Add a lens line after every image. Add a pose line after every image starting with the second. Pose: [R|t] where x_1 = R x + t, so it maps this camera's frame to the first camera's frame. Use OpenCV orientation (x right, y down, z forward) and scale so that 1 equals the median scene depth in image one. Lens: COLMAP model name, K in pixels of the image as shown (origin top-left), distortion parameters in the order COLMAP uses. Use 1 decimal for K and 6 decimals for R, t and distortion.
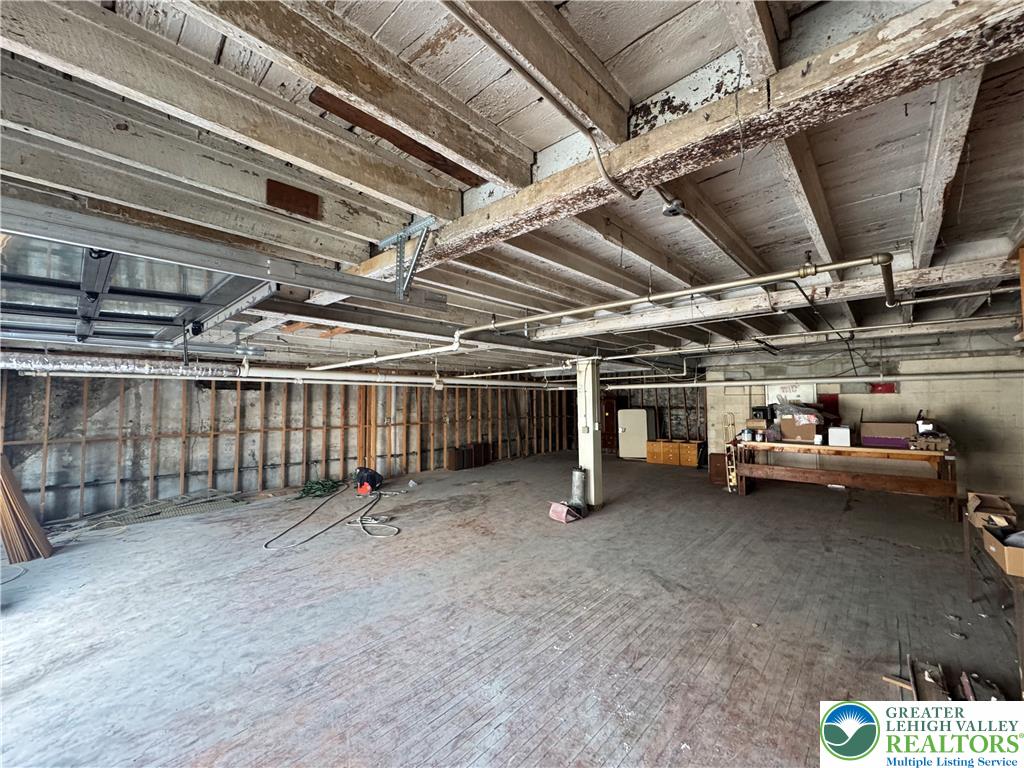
lens RADIAL K [[408.6, 0, 510.5], [0, 408.6, 383.3], [0, 0, 1]] dist [-0.004024, 0.000486]
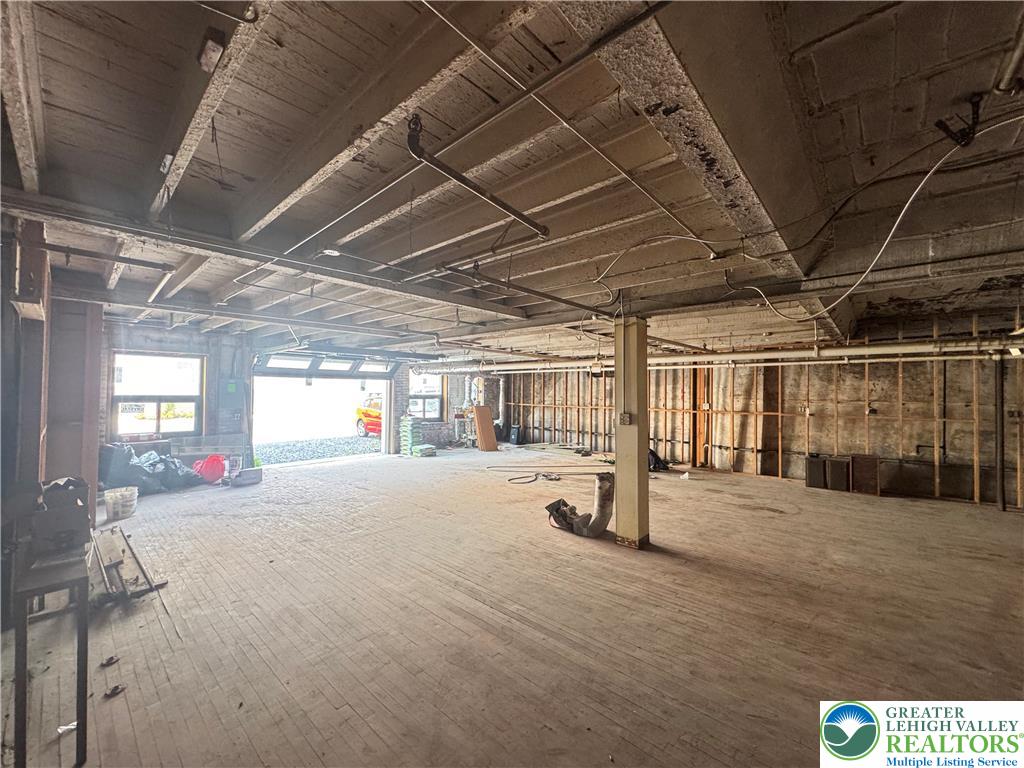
lens RADIAL K [[408.6, 0, 511.0], [0, 408.6, 383.3], [0, 0, 1]] dist [-0.004024, 0.000486]
pose [[0.003144, -0.010412, -0.999941, 1.322508], [0.039820, 0.999154, -0.010278, 0.071420], [0.999202, -0.039785, 0.003556, 1.247685]]
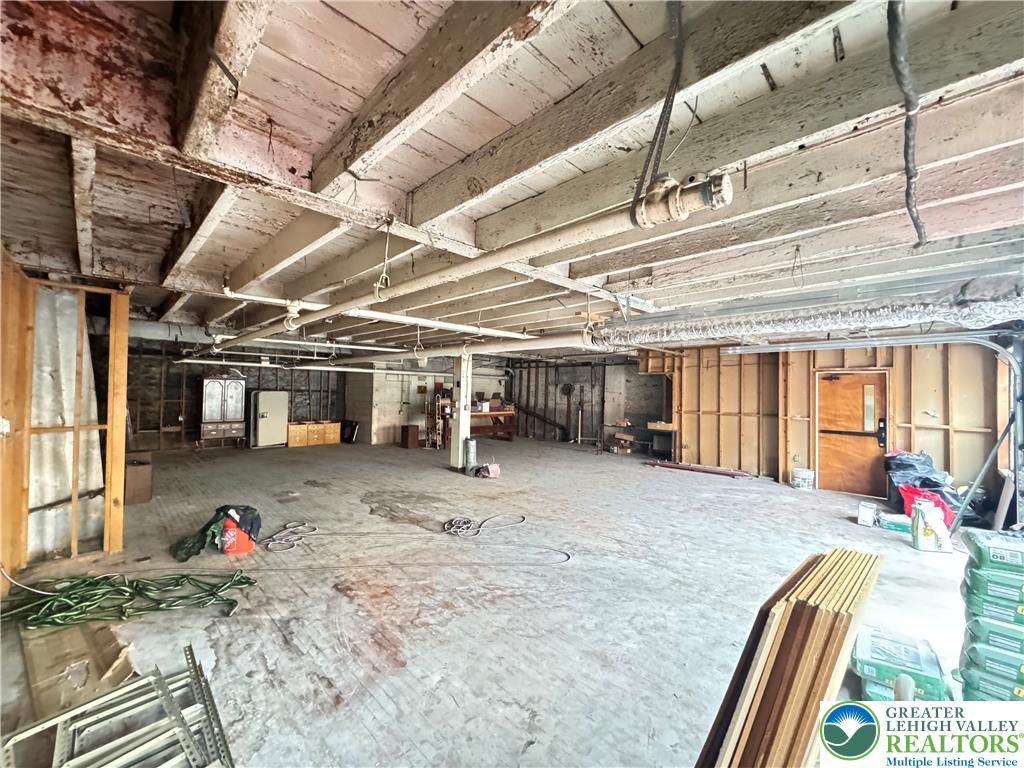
lens RADIAL K [[408.6, 0, 509.8], [0, 408.6, 383.4], [0, 0, 1]] dist [-0.004024, 0.000486]
pose [[0.050689, 0.026494, 0.998363, -1.596352], [-0.067434, 0.997458, -0.023046, 0.091829], [-0.996435, -0.066155, 0.052346, 1.233248]]
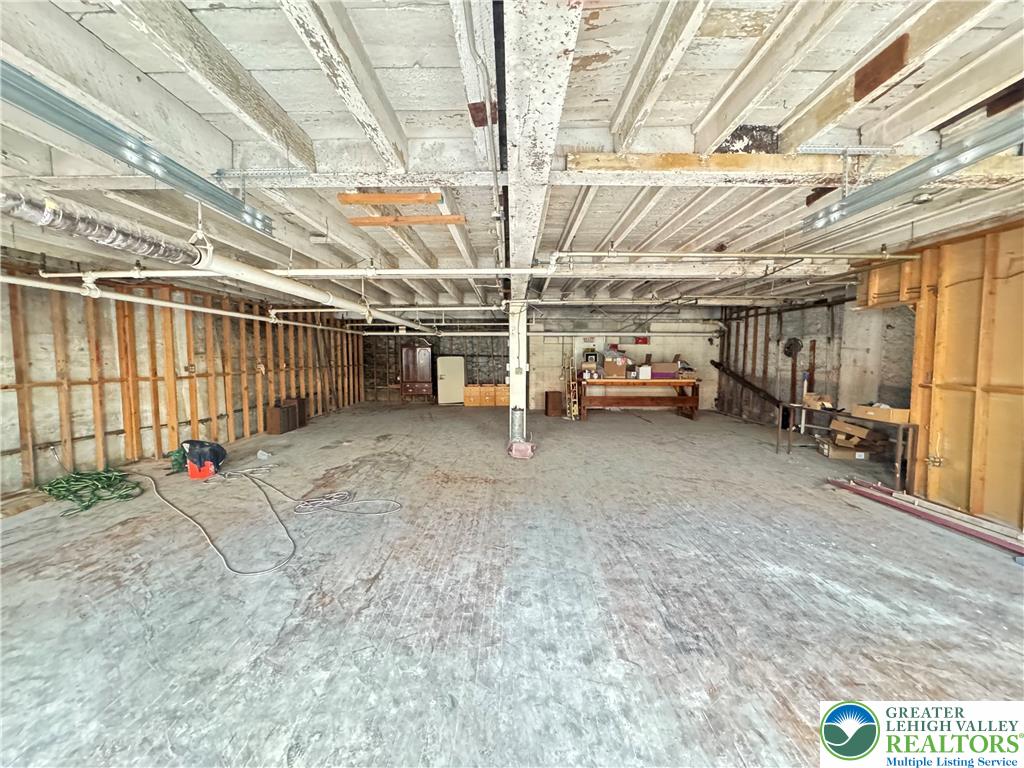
lens RADIAL K [[408.6, 0, 510.7], [0, 408.6, 384.7], [0, 0, 1]] dist [-0.004024, 0.000486]
pose [[0.740755, -0.040578, 0.670549, -0.793711], [-0.037495, 0.994121, 0.101579, 0.068156], [-0.670728, -0.100387, 0.734878, 0.391442]]
